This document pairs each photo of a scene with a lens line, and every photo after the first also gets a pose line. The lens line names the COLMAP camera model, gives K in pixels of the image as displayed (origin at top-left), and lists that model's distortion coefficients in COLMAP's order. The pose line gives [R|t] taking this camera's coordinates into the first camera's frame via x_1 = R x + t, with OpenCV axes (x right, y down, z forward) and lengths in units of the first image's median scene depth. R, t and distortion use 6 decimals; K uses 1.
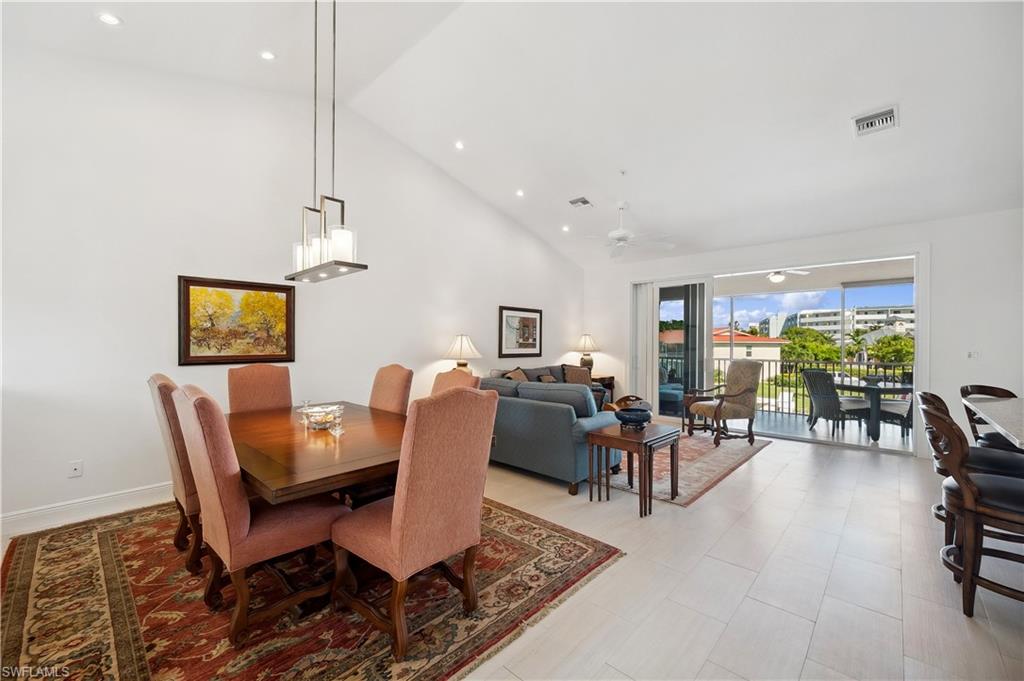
lens RADIAL K [[414.7, 0, 513.8], [0, 414.7, 345.2], [0, 0, 1]] dist [-0.003861, 0.000332]
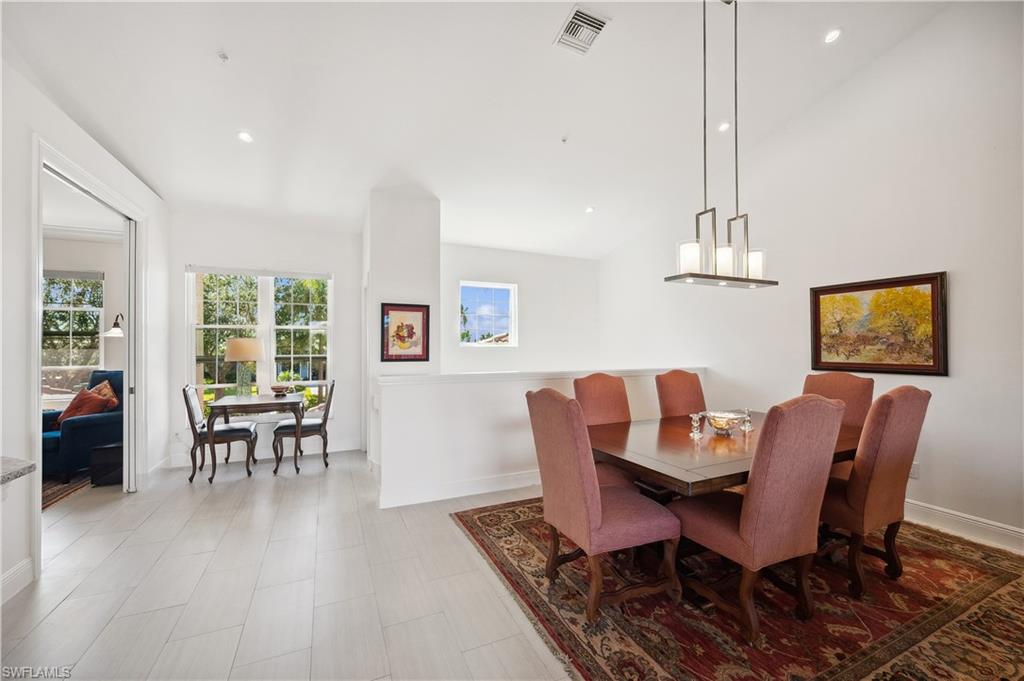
lens RADIAL K [[414.7, 0, 514.1], [0, 414.7, 342.7], [0, 0, 1]] dist [-0.003861, 0.000332]
pose [[-0.386222, -0.009487, -0.922357, 0.470267], [-0.006931, 0.999949, -0.007383, -0.008208], [0.922380, 0.003541, -0.386268, 0.637880]]
